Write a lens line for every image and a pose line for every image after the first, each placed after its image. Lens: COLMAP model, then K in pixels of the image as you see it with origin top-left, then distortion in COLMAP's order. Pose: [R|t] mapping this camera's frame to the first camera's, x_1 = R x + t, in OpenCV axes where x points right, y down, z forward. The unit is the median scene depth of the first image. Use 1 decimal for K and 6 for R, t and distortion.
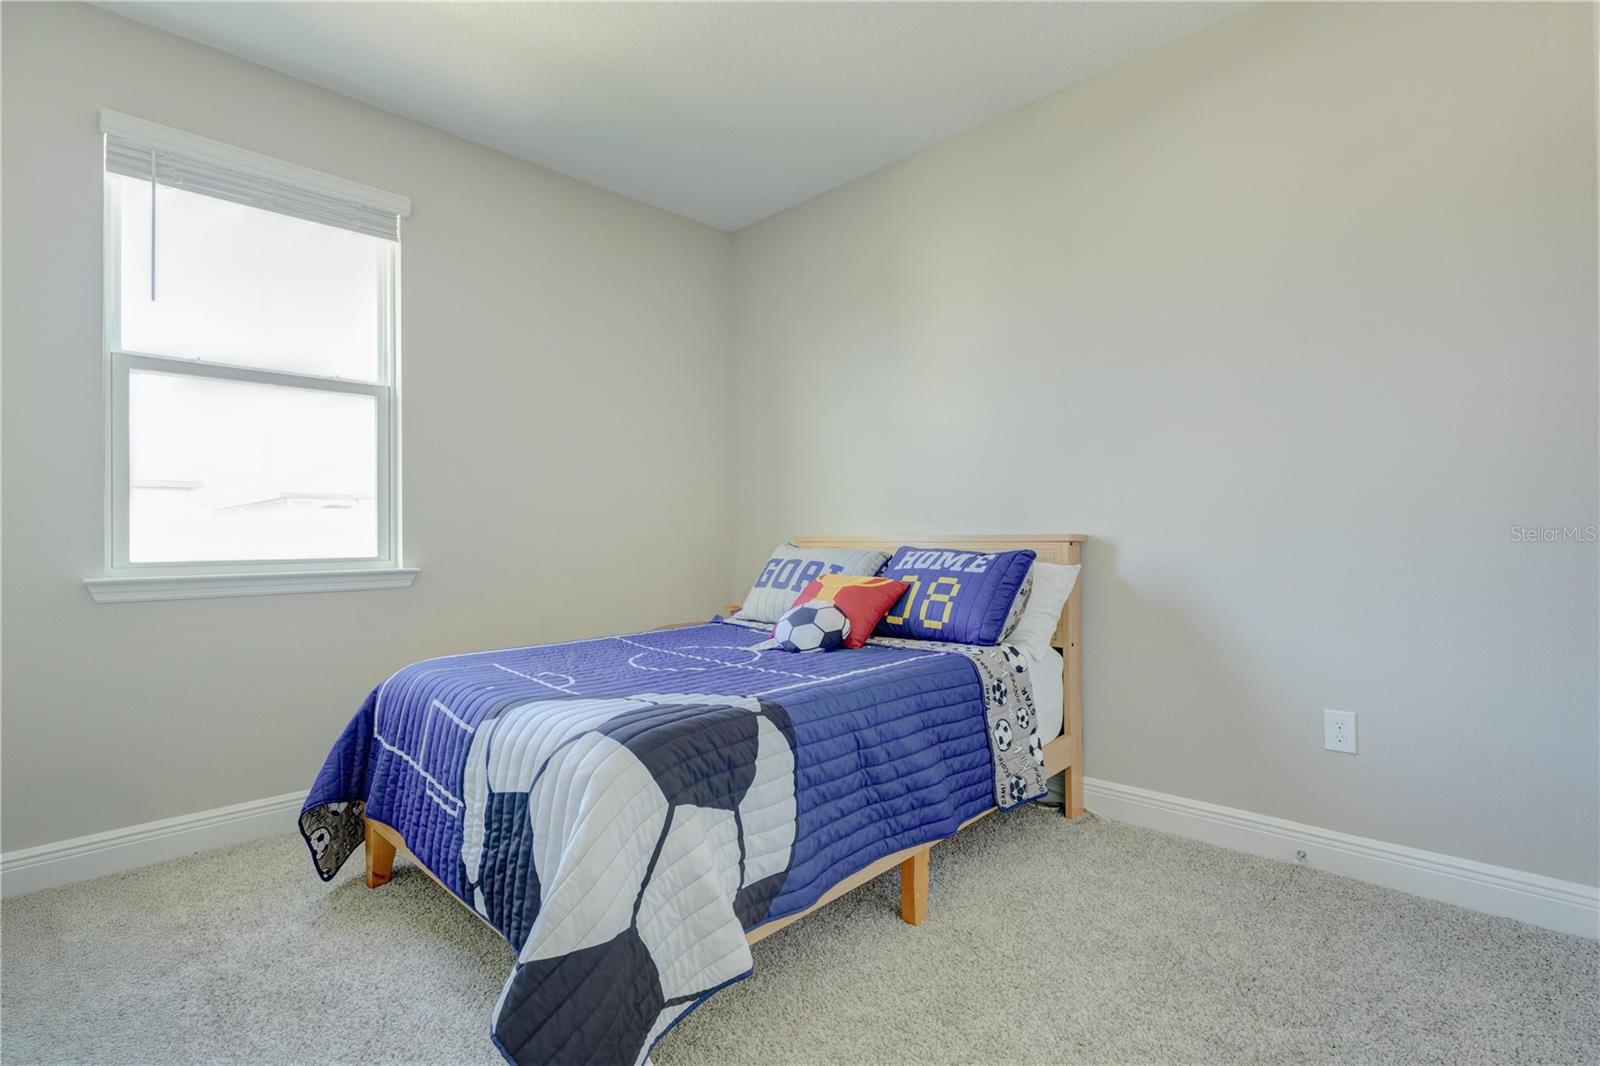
lens RADIAL K [[749.0, 0, 798.3], [0, 749.0, 534.4], [0, 0, 1]] dist [-0.015020, -0.000327]
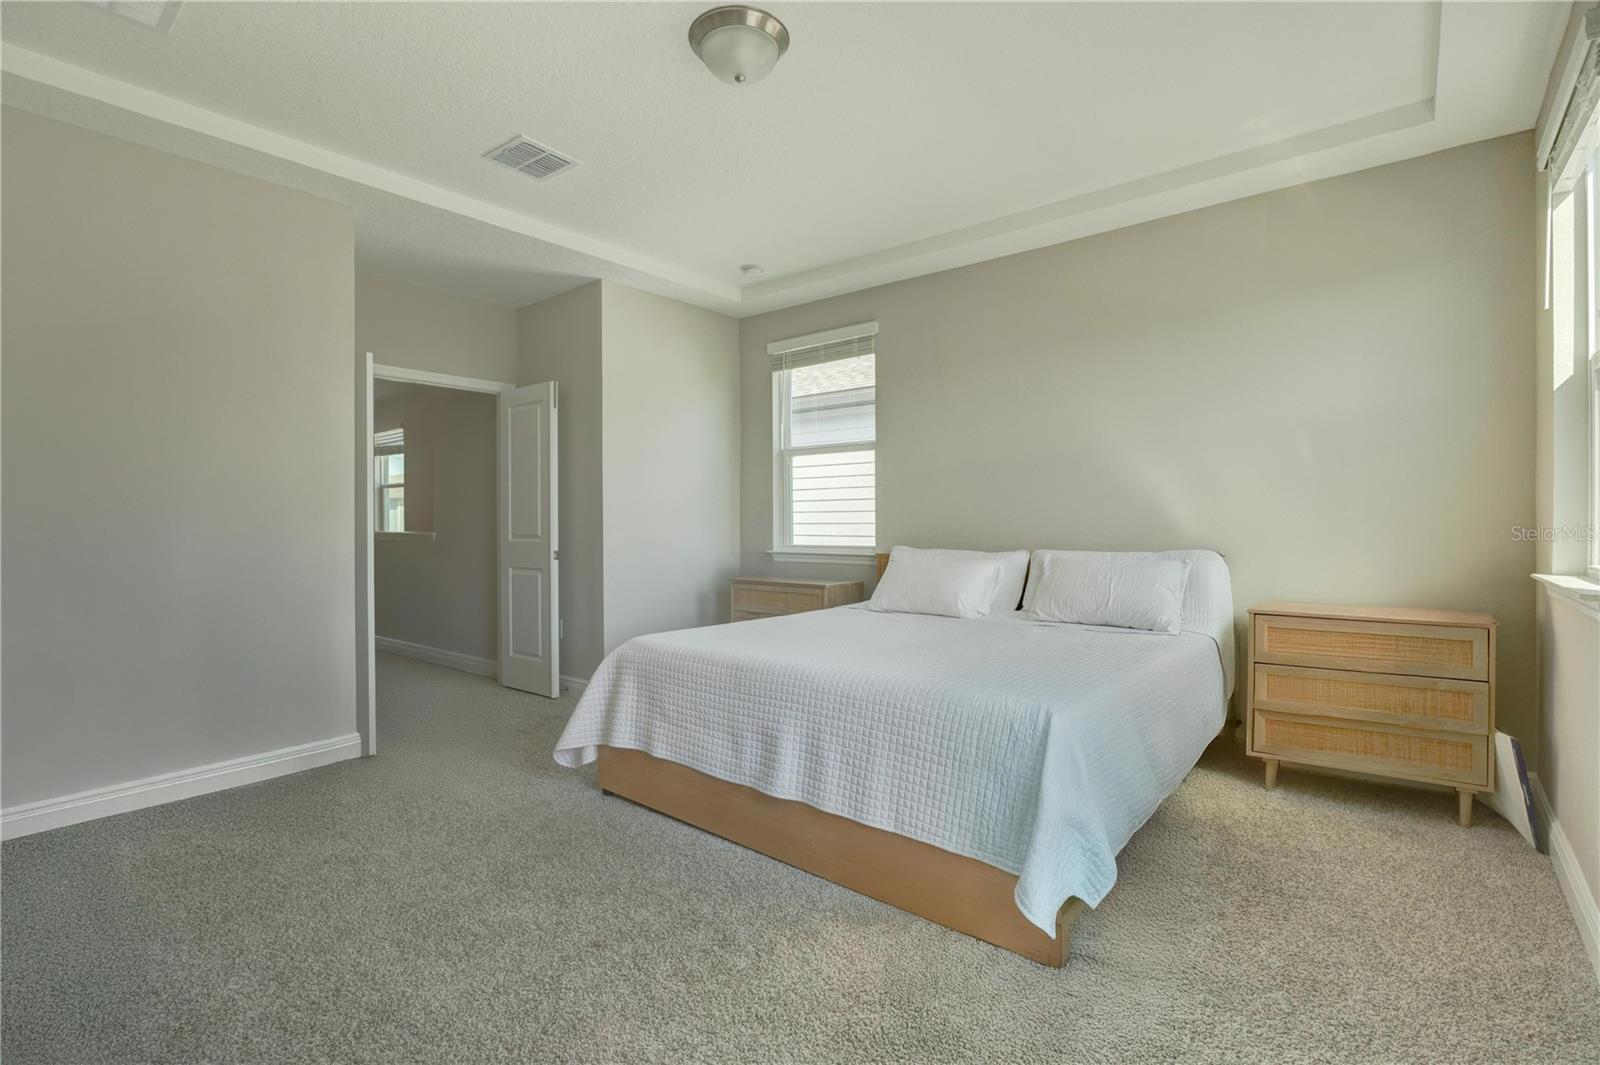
lens RADIAL K [[749.0, 0, 797.0], [0, 749.0, 529.9], [0, 0, 1]] dist [-0.015020, -0.000327]
pose [[0.068062, 0.010681, -0.997624, 1.299009], [0.004768, 0.999928, 0.011031, -0.029104], [0.997670, -0.005508, 0.068006, 0.860413]]
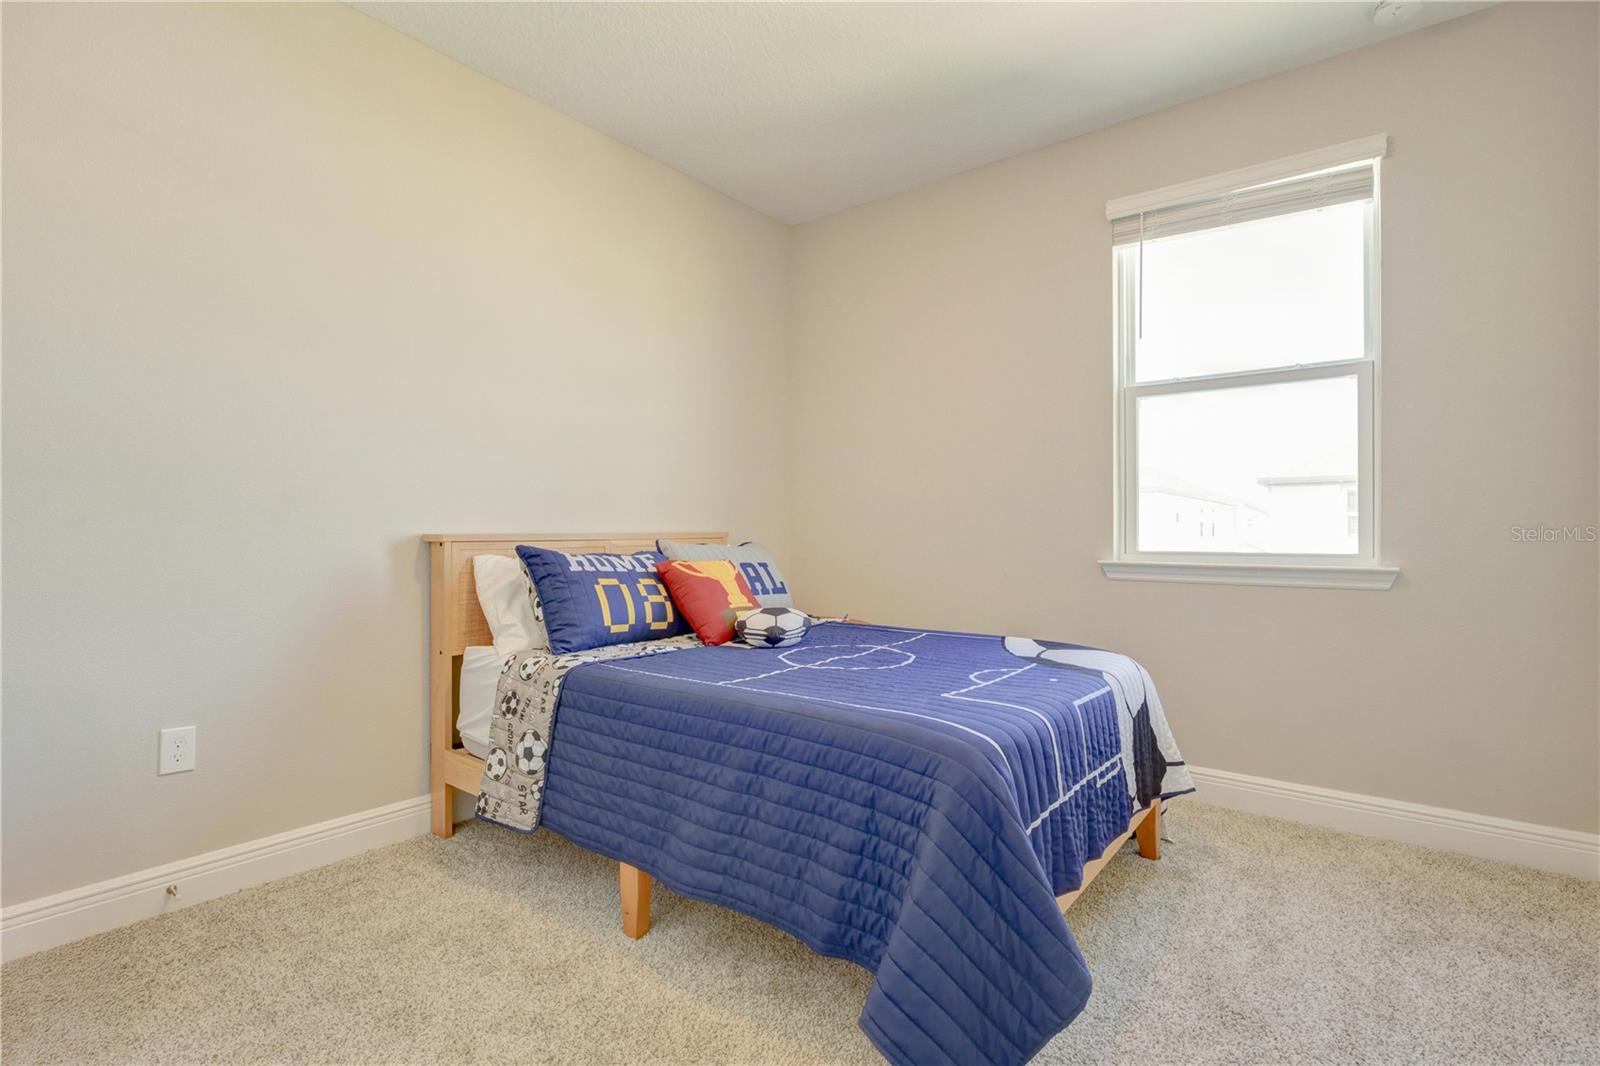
lens RADIAL K [[749.0, 0, 798.2], [0, 749.0, 540.9], [0, 0, 1]] dist [-0.015020, -0.000327]
pose [[0.105026, 0.015158, -0.994354, 0.299129], [-0.003109, 0.999884, 0.014914, 0.005074], [0.994465, 0.001525, 0.105061, 0.288325]]
